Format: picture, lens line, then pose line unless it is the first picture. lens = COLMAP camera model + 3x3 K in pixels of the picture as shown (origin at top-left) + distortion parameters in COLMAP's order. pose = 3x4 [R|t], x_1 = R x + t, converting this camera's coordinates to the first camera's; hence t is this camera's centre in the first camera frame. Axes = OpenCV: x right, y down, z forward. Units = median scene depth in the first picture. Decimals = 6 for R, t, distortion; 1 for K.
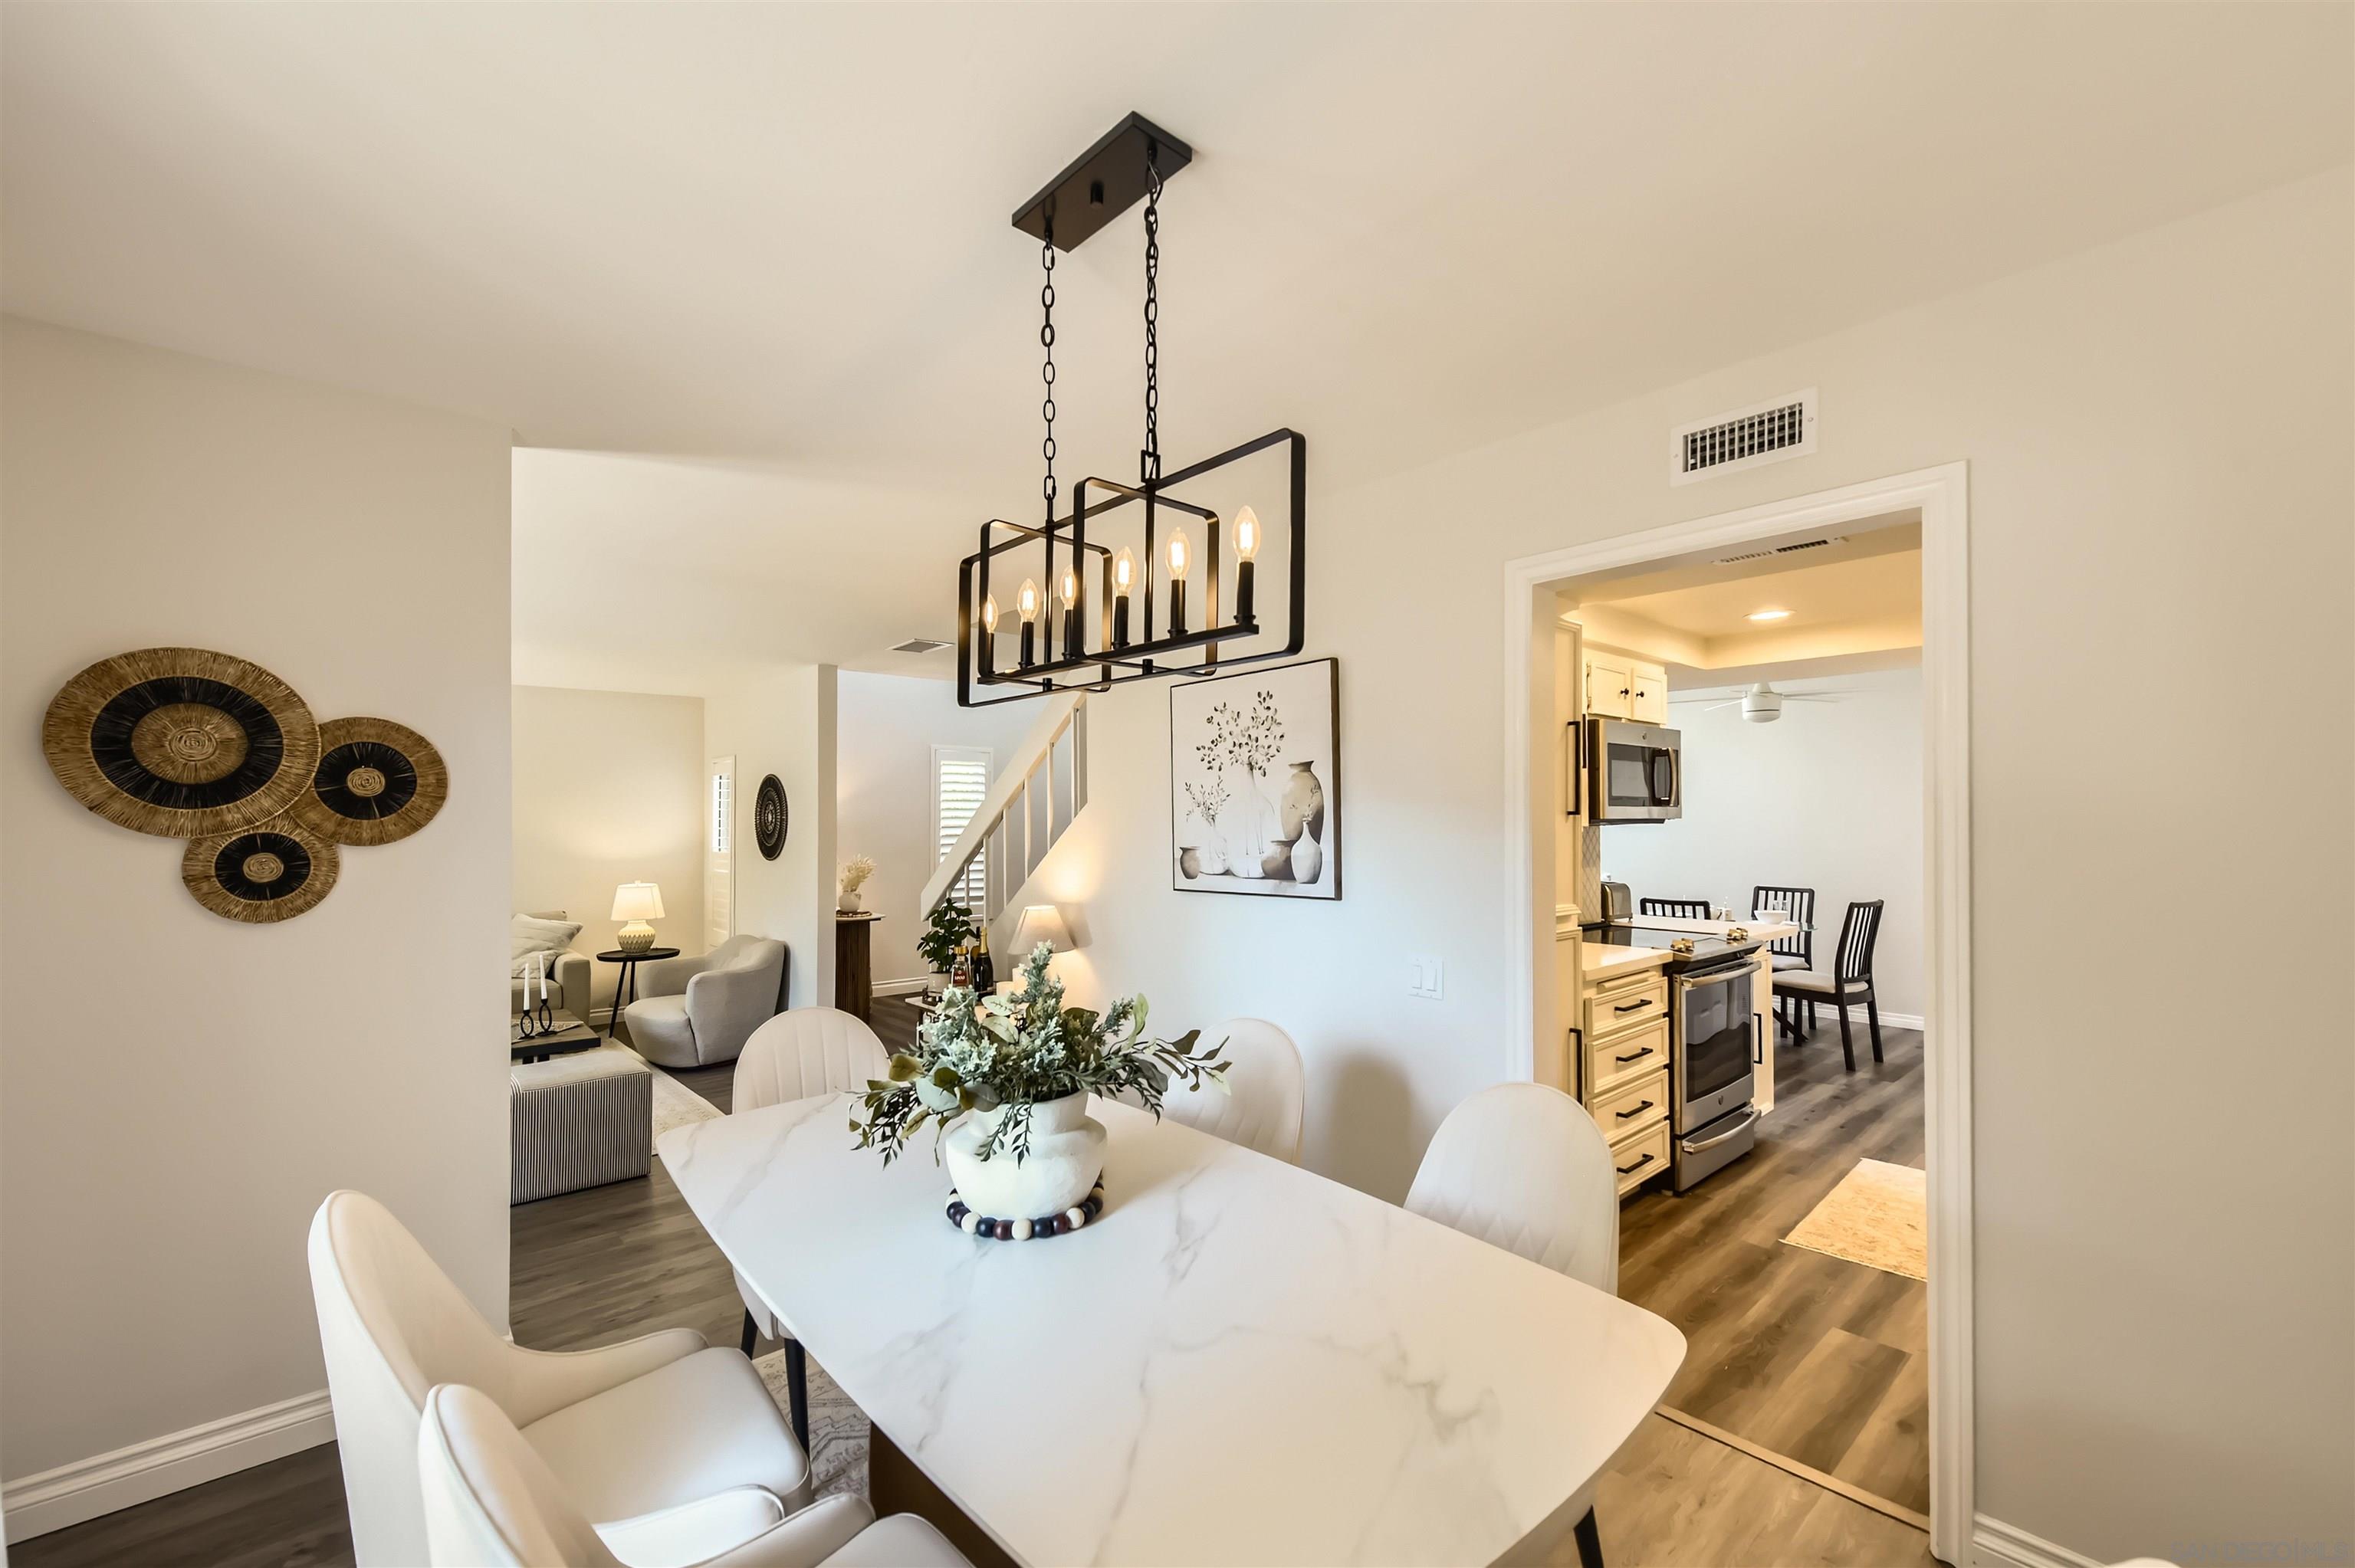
lens RADIAL K [[962.1, 0, 1183.7], [0, 962.1, 811.8], [0, 0, 1]] dist [0.020461, -0.004940]
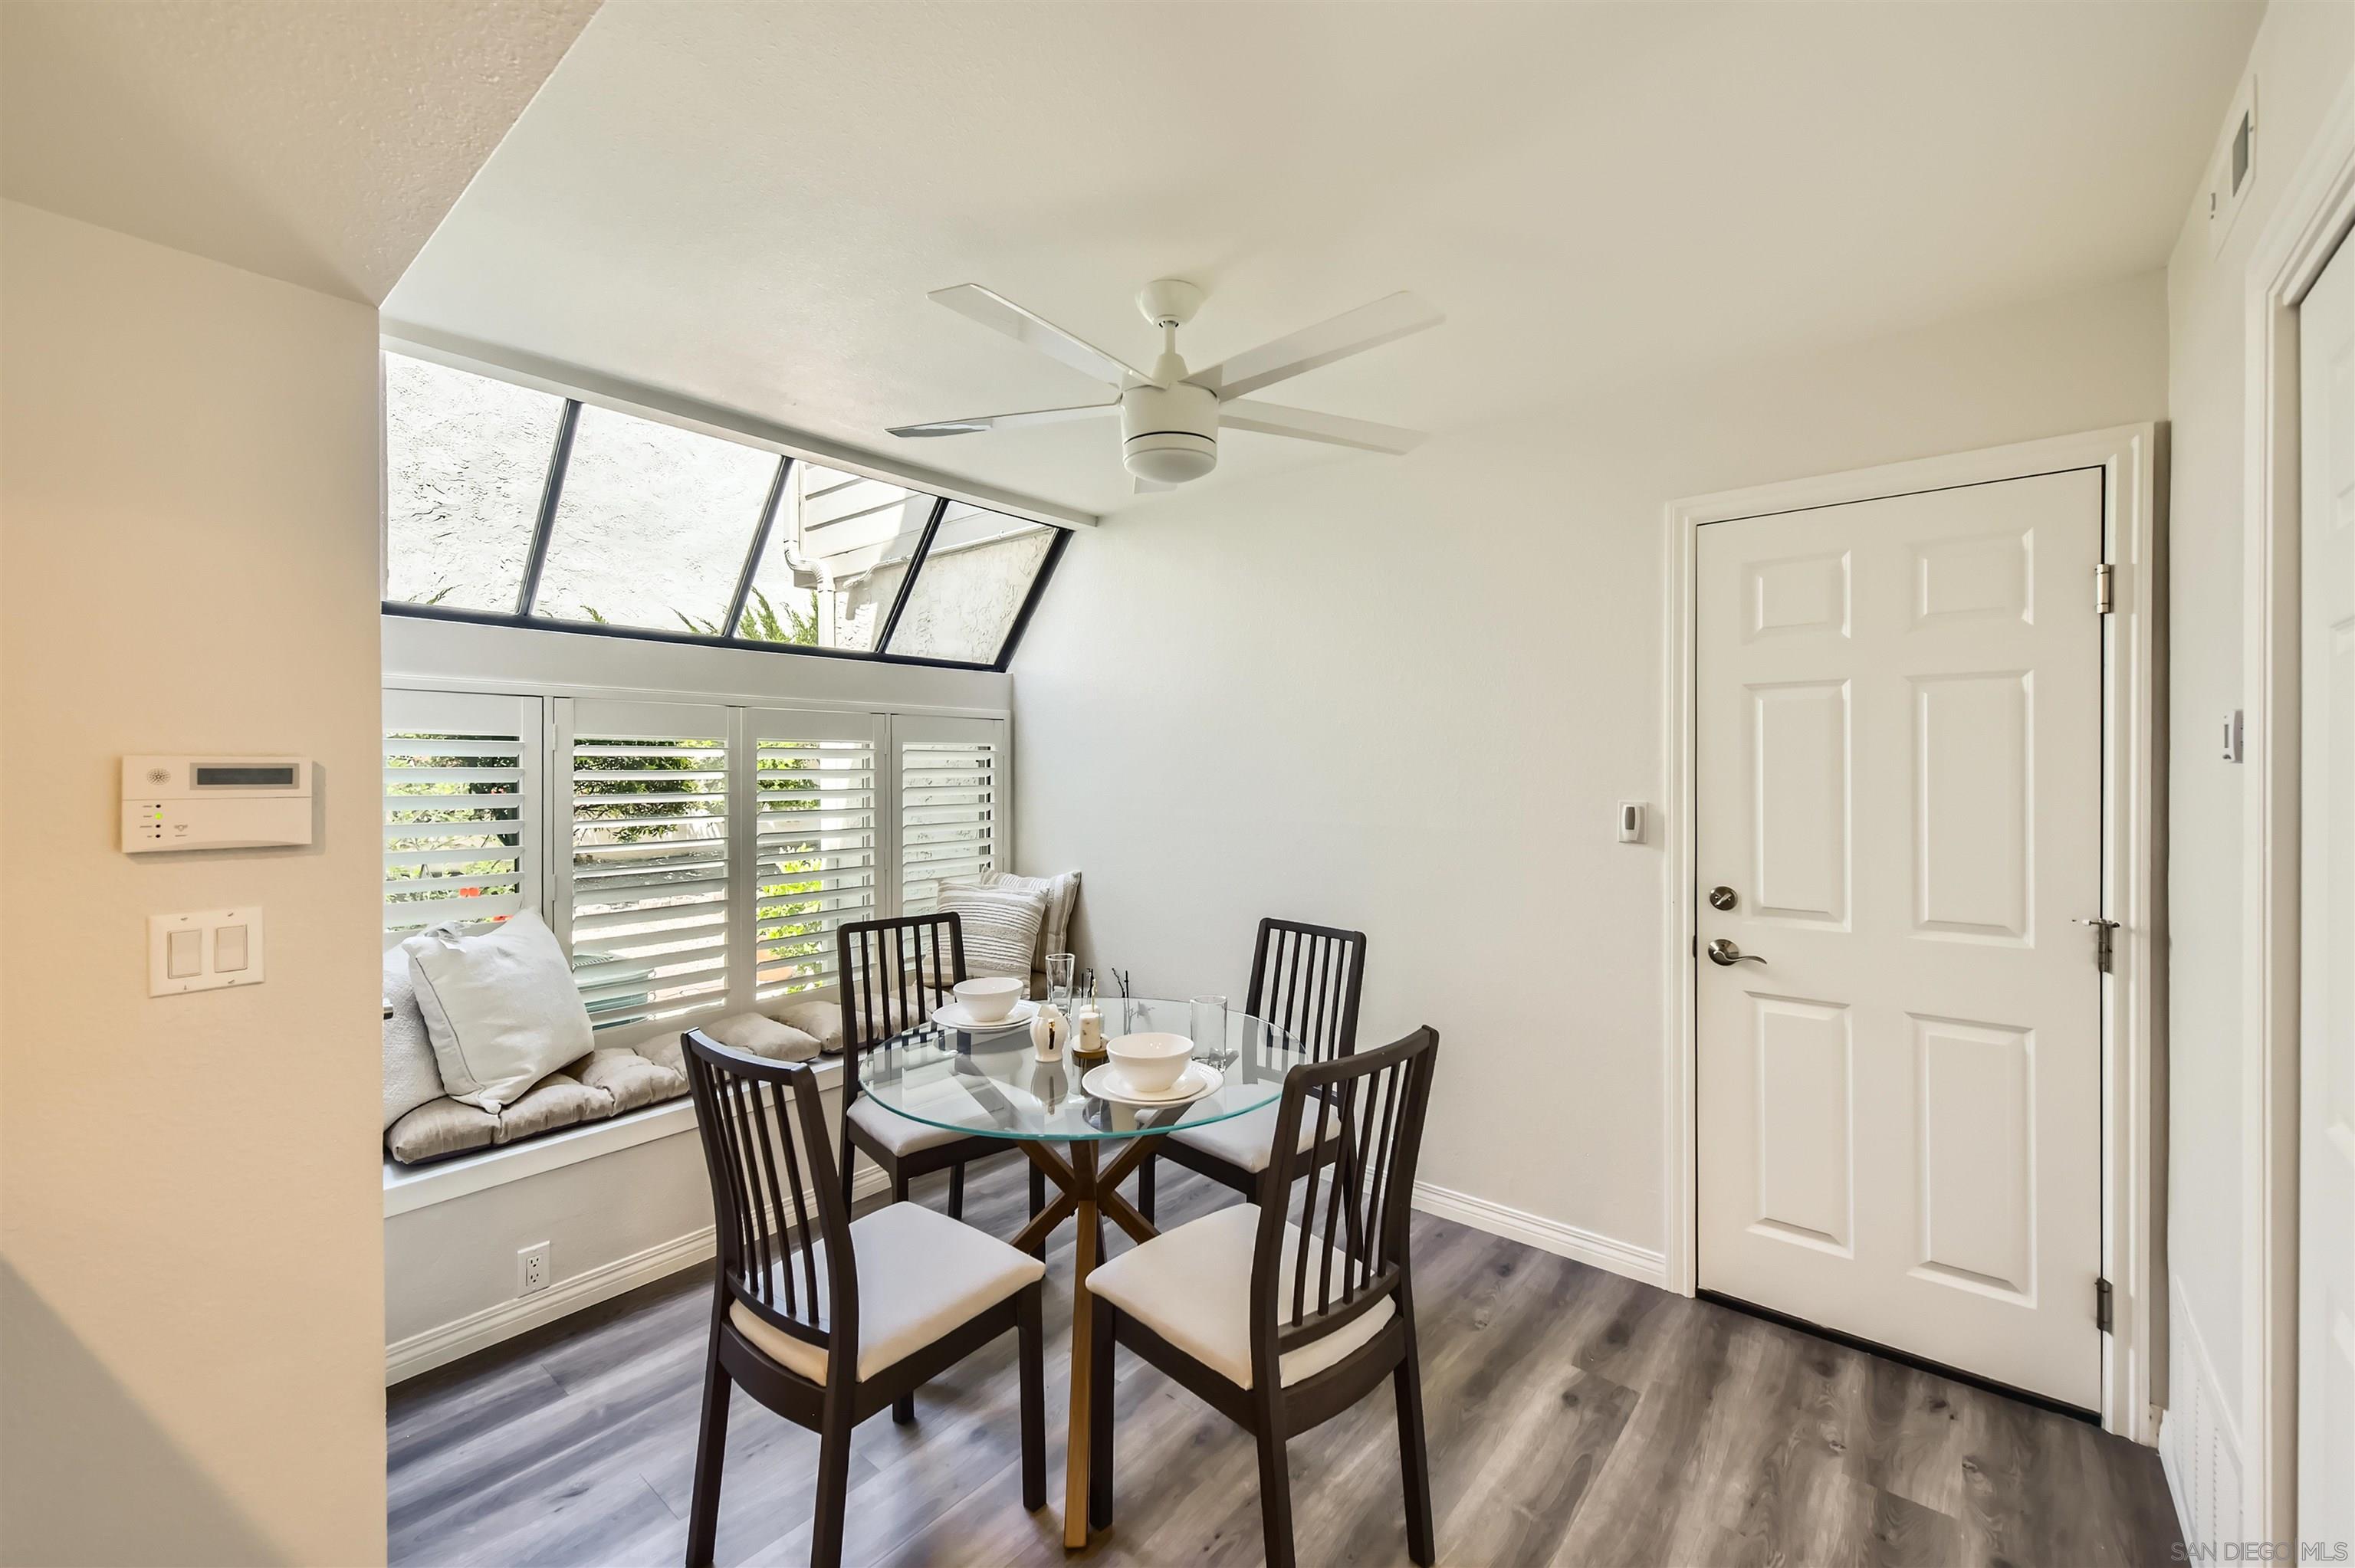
lens RADIAL K [[962.1, 0, 1183.0], [0, 962.1, 767.8], [0, 0, 1]] dist [0.020461, -0.004940]
pose [[0.986795, 0.001292, 0.161967, 0.596865], [-0.003498, 0.999905, 0.013331, 0.006238], [-0.161934, -0.013721, 0.986706, 0.721167]]
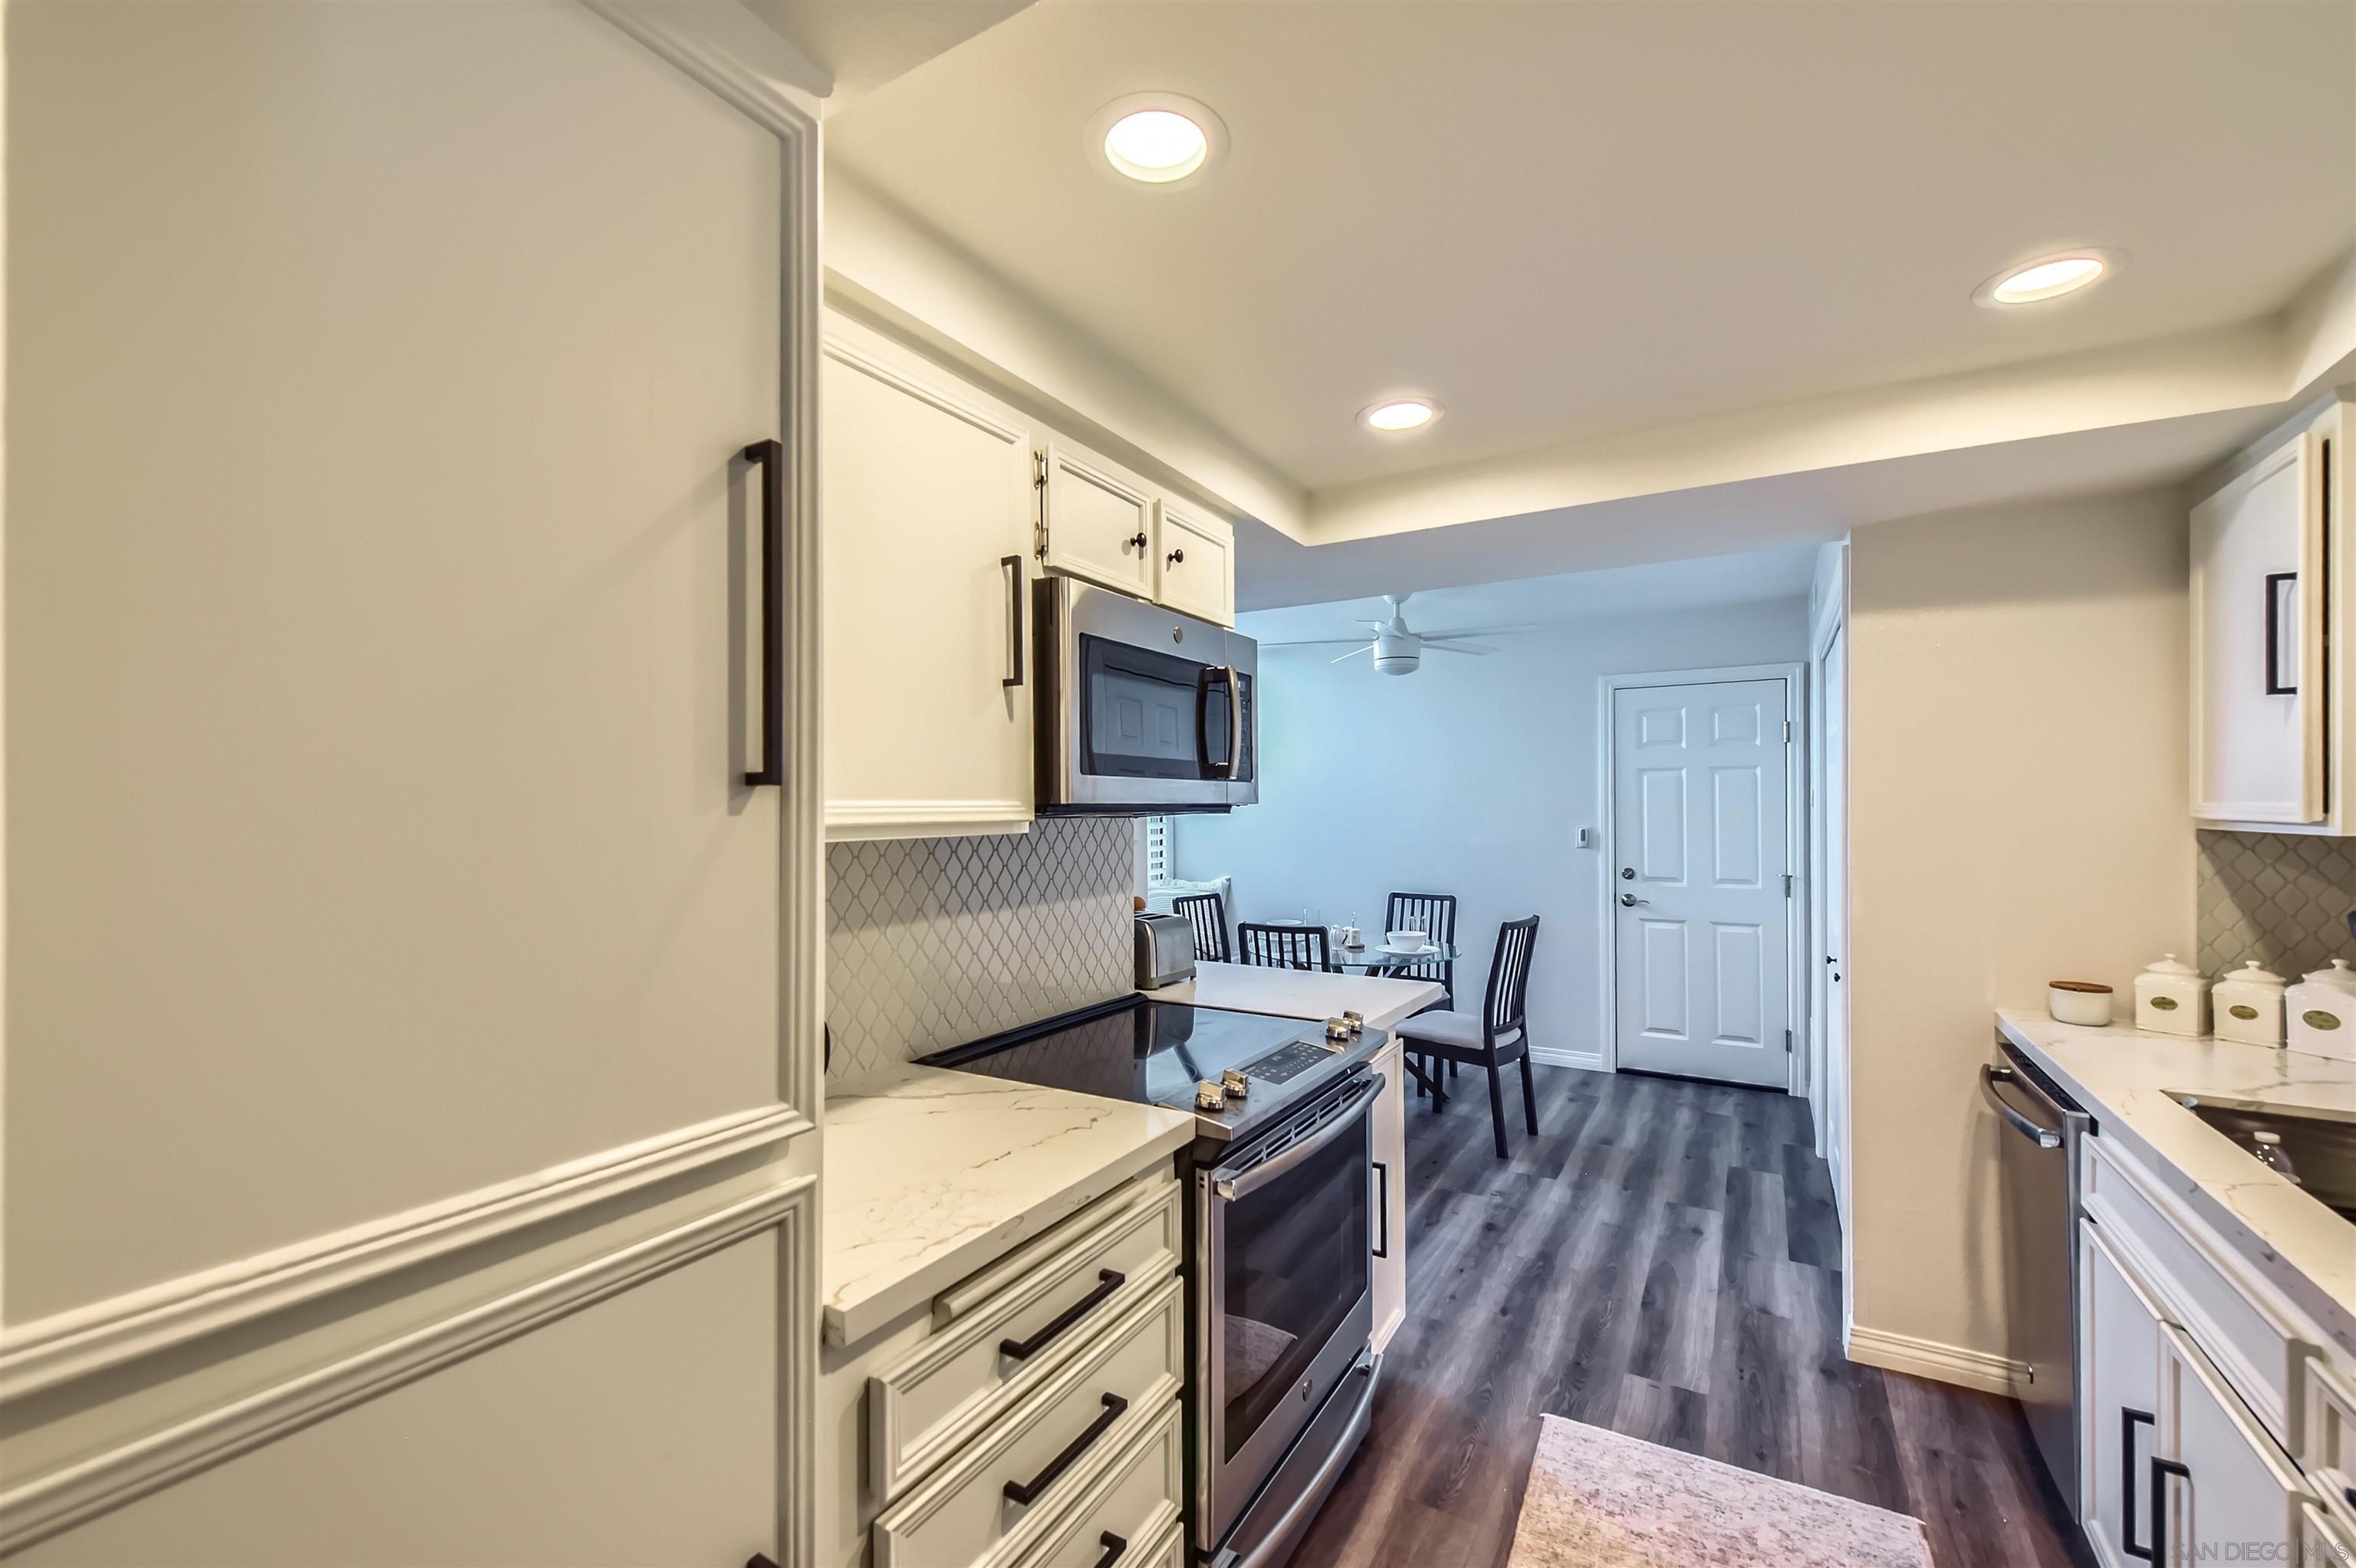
lens RADIAL K [[962.5, 0, 1189.5], [0, 962.5, 804.6], [0, 0, 1]] dist [0.020461, -0.004940]
pose [[0.949960, 0.001265, 0.312370, 0.239146], [-0.002688, 0.999988, 0.004124, 0.004055], [-0.312361, -0.004757, 0.949952, 0.386857]]
